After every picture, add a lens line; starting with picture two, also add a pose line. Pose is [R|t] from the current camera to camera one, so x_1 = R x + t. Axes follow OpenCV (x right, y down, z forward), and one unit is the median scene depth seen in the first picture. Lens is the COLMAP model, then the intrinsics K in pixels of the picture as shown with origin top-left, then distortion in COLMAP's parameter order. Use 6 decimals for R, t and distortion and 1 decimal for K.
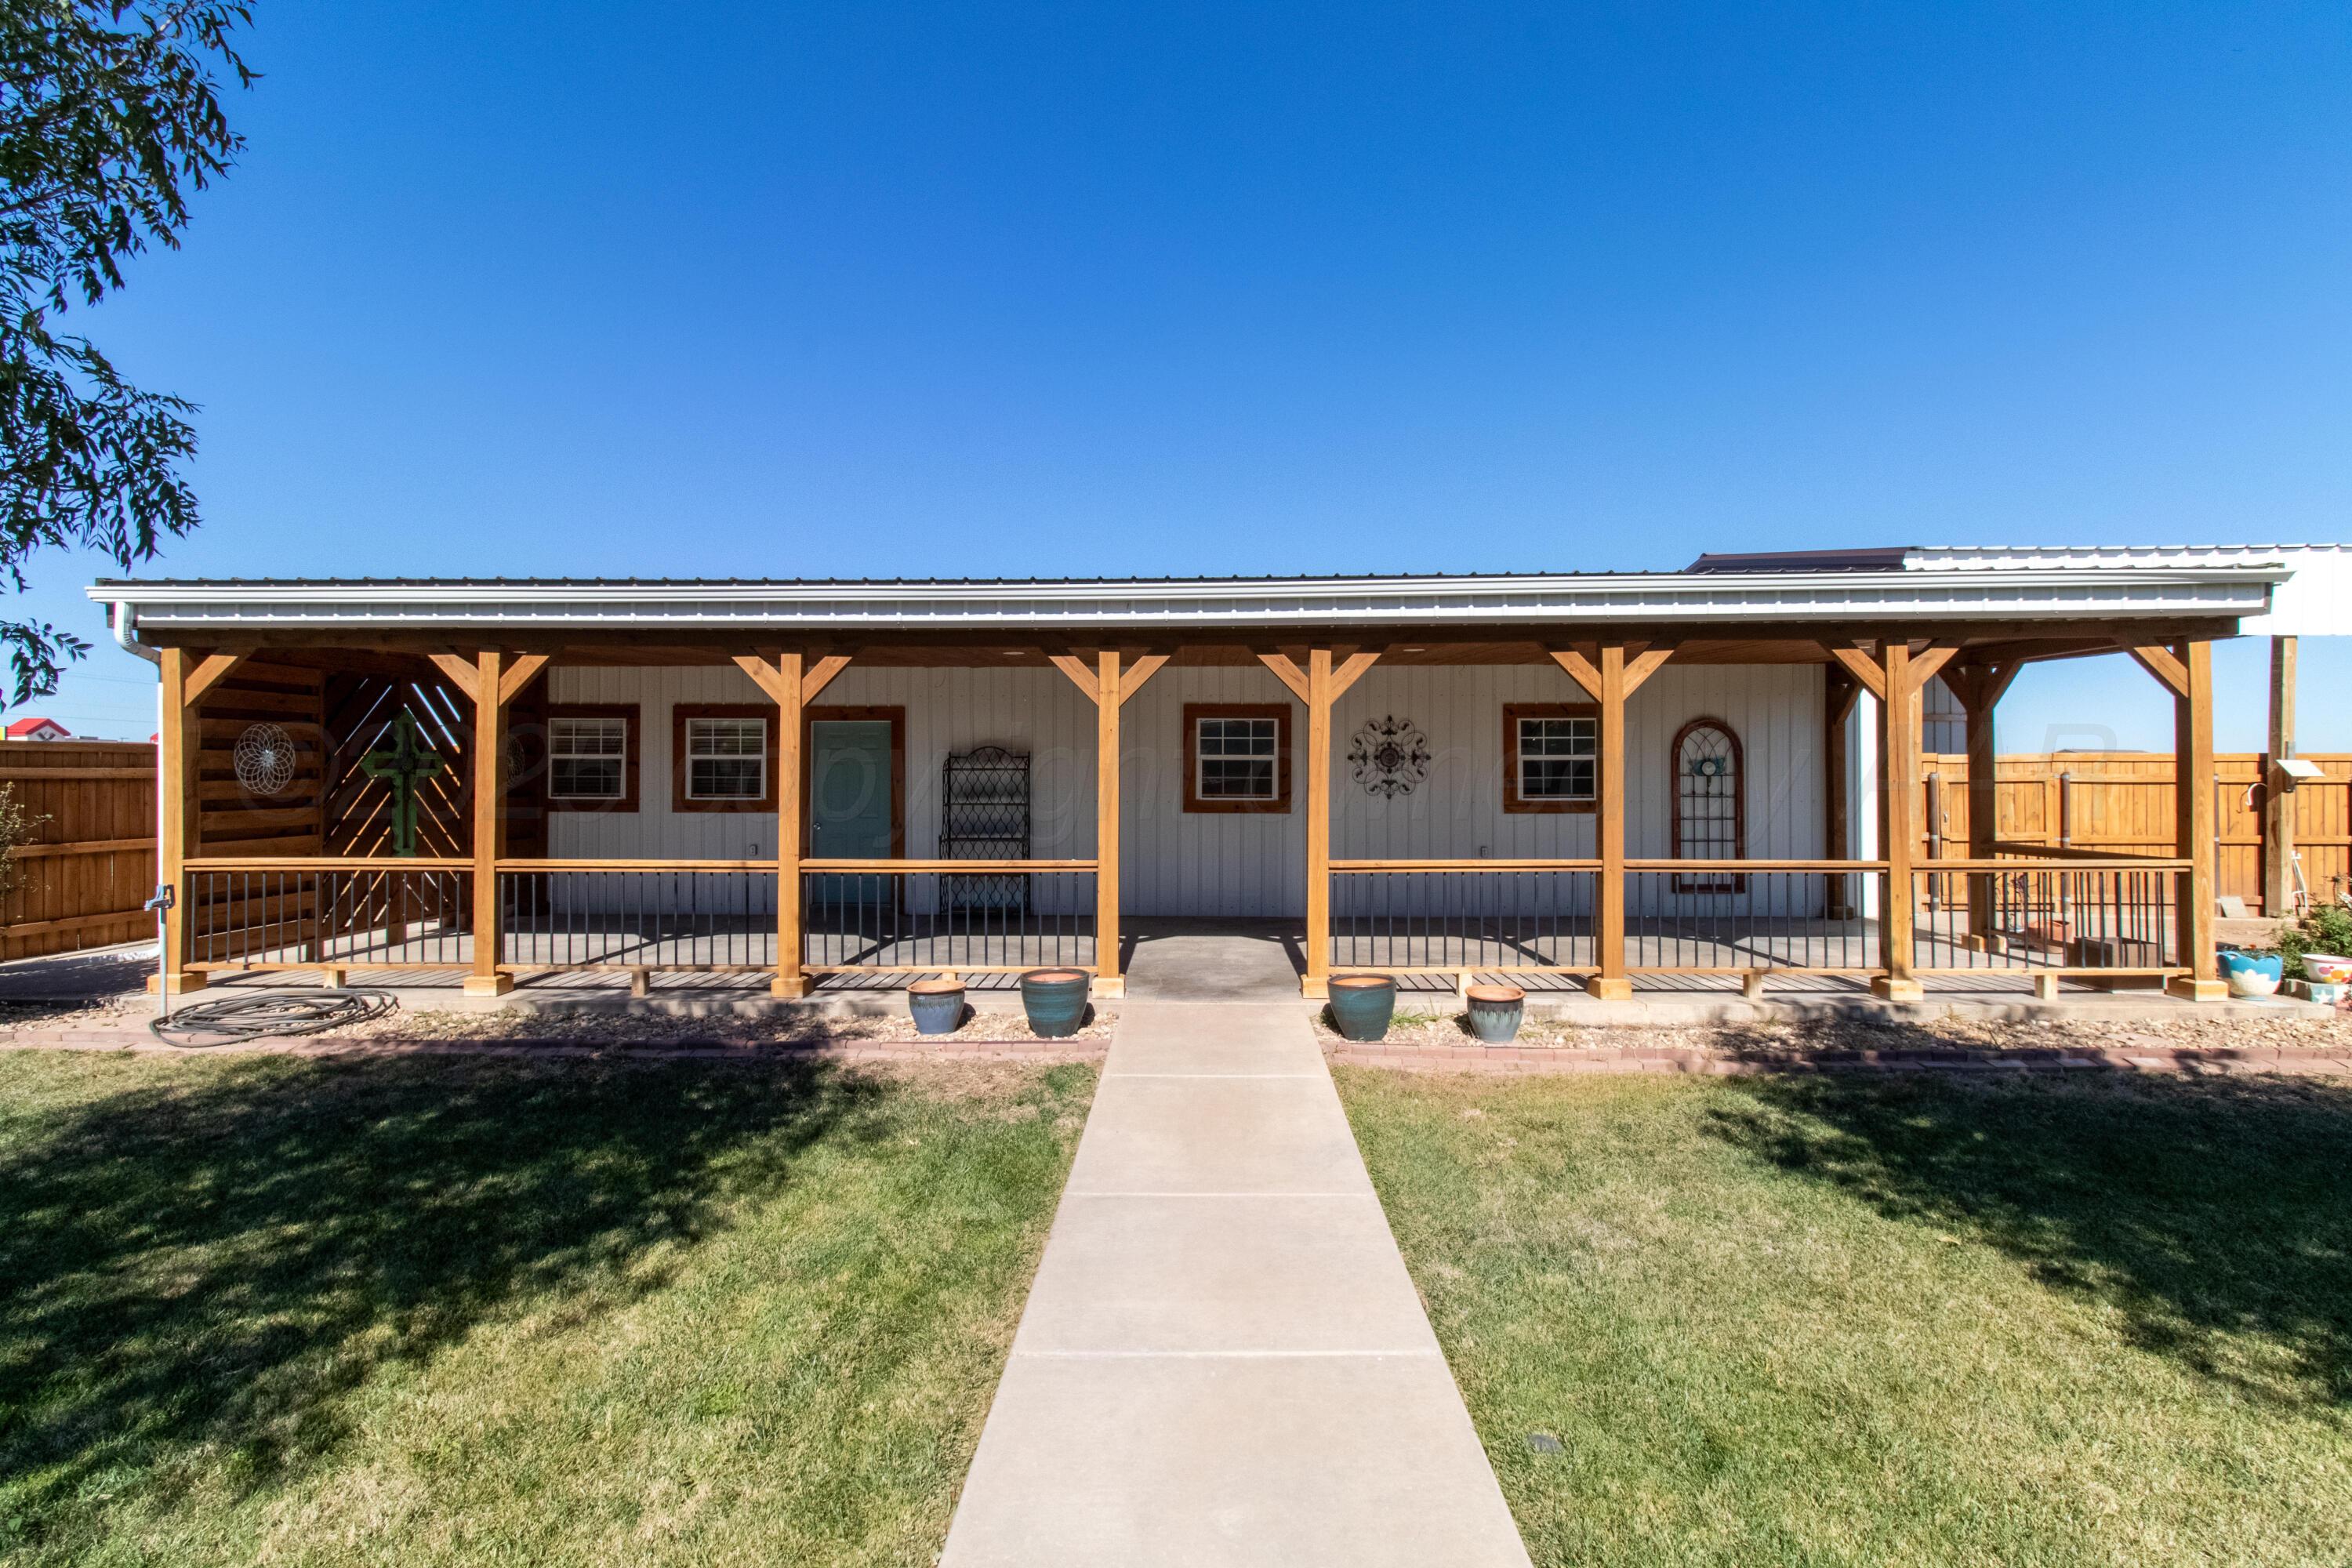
lens RADIAL K [[1098.2, 0, 1180.1], [0, 1098.2, 779.4], [0, 0, 1]] dist [0.001549, 0.001616]
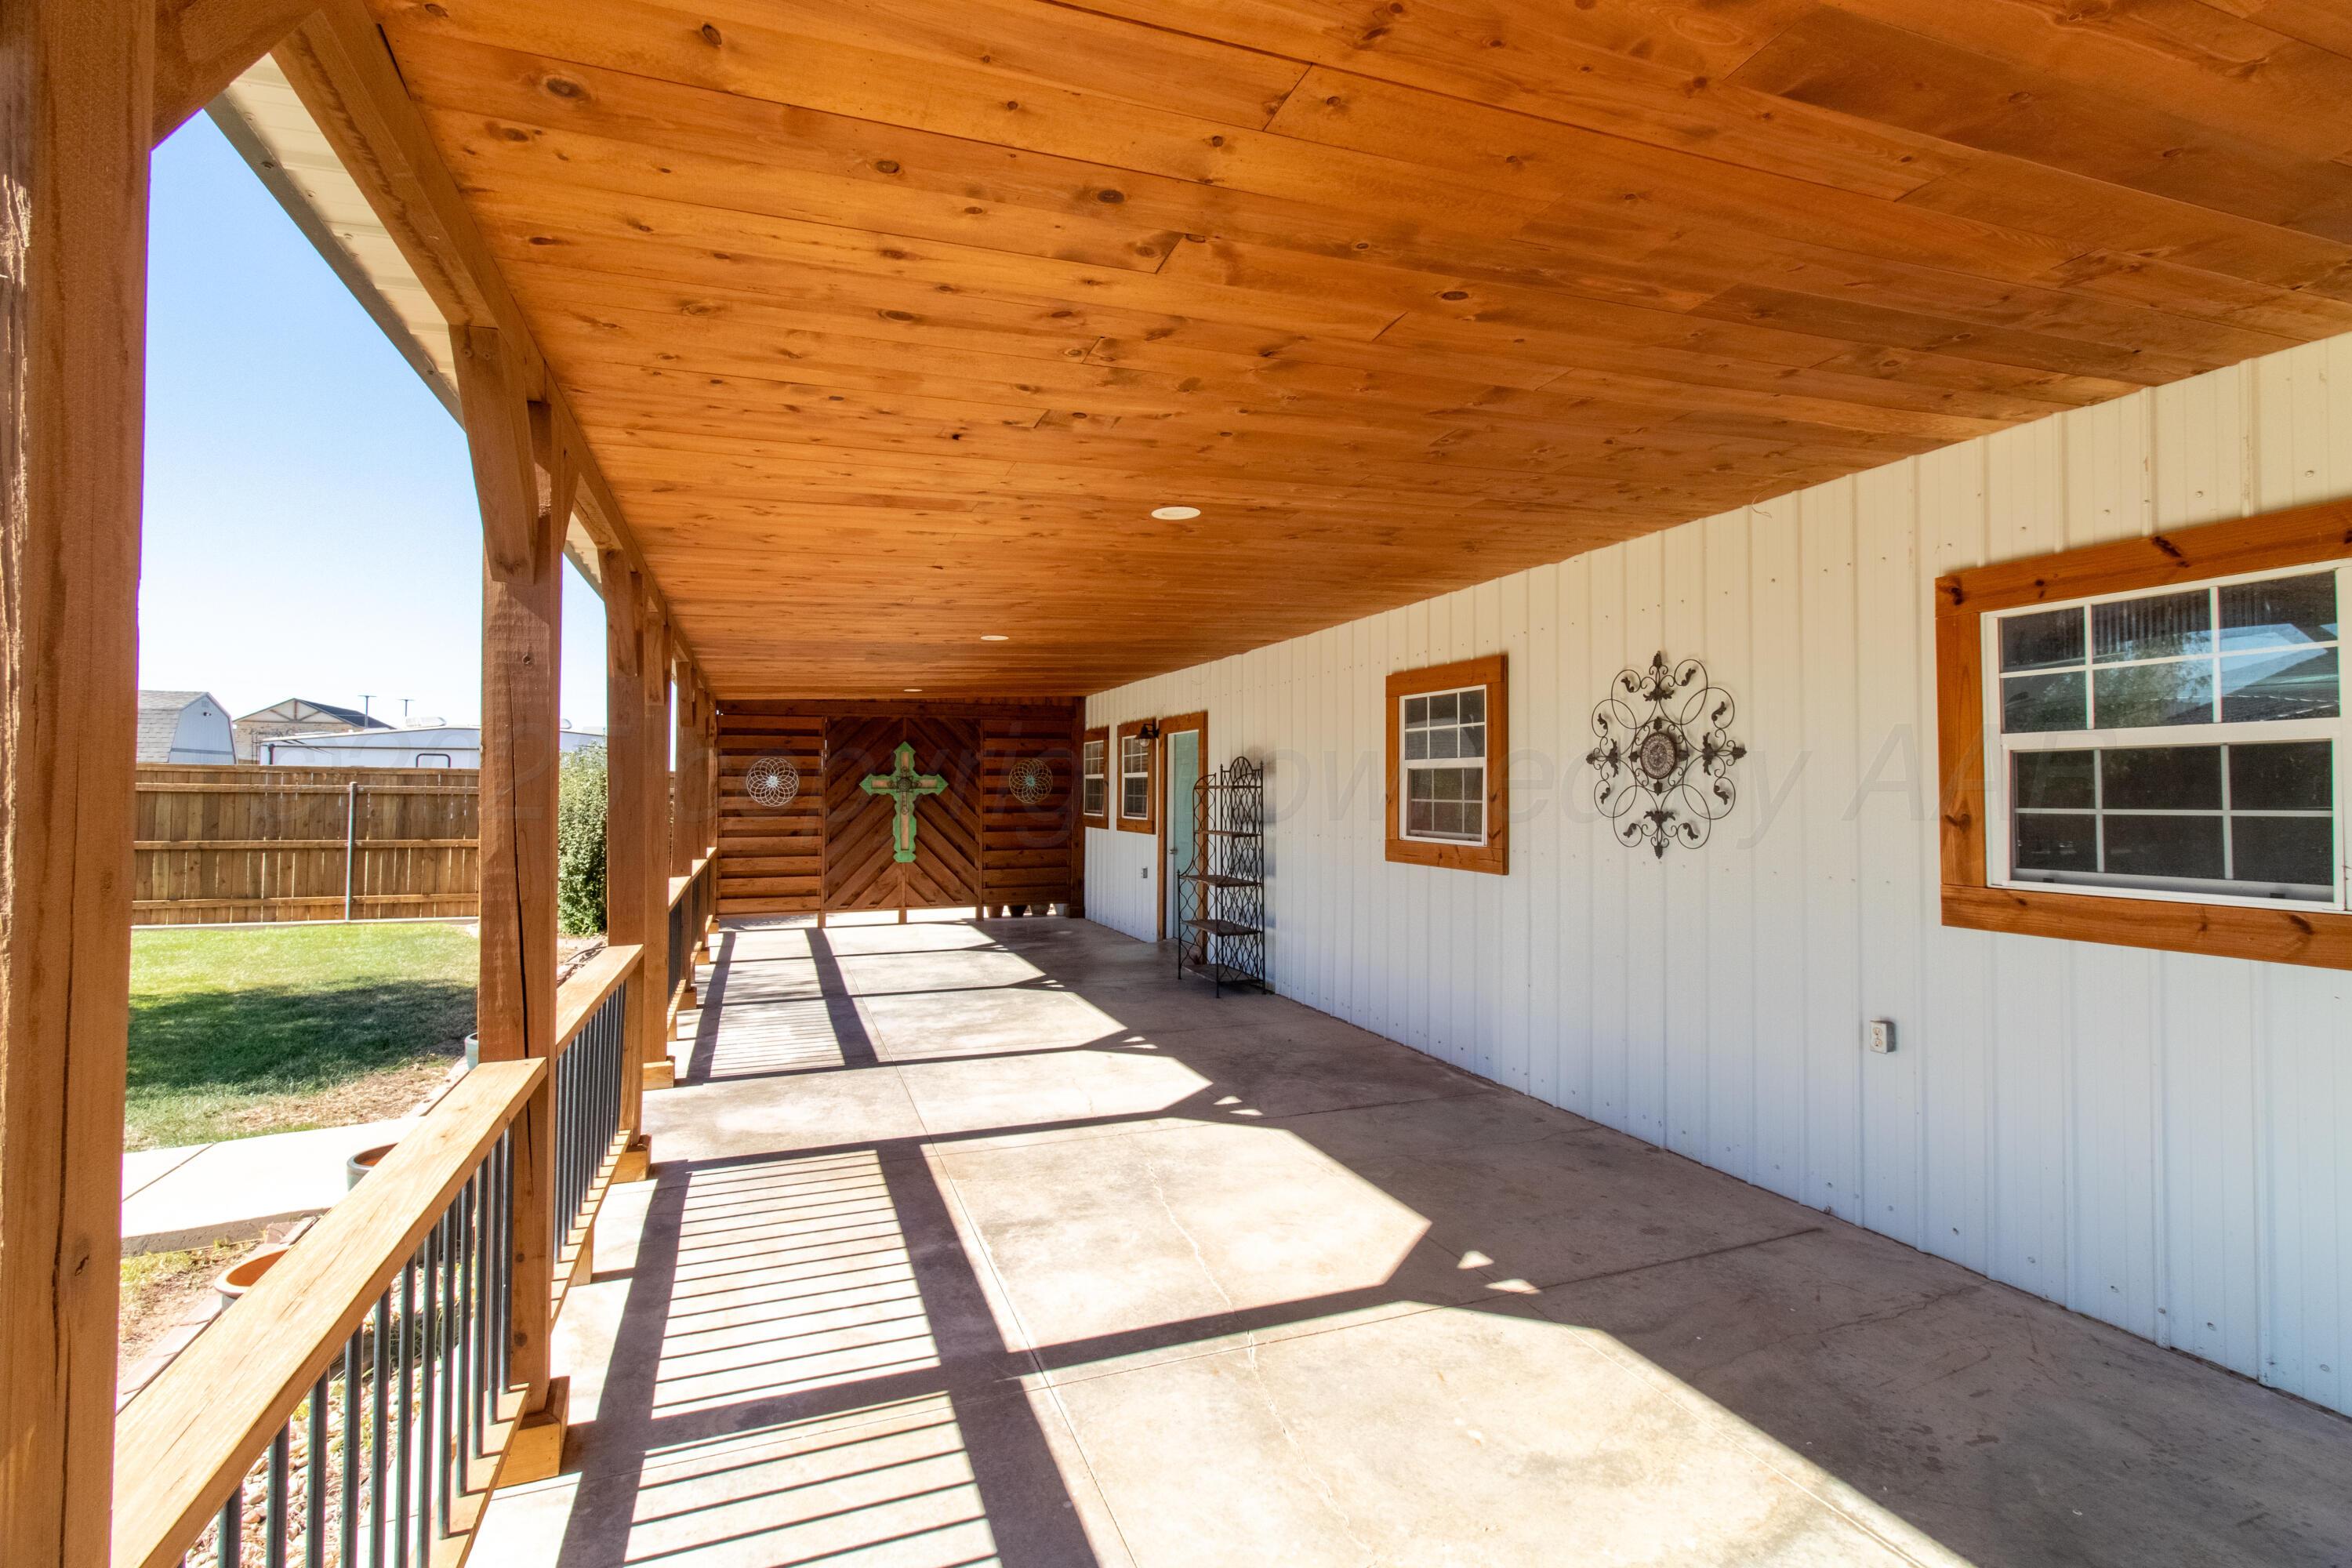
lens RADIAL K [[1098.2, 0, 1170.7], [0, 1098.2, 775.4], [0, 0, 1]] dist [0.001549, 0.001616]
pose [[0.361409, -0.012833, -0.932319, 0.507152], [-0.005516, 0.999858, -0.015901, -0.004923], [0.932391, 0.010889, 0.361287, 0.681754]]
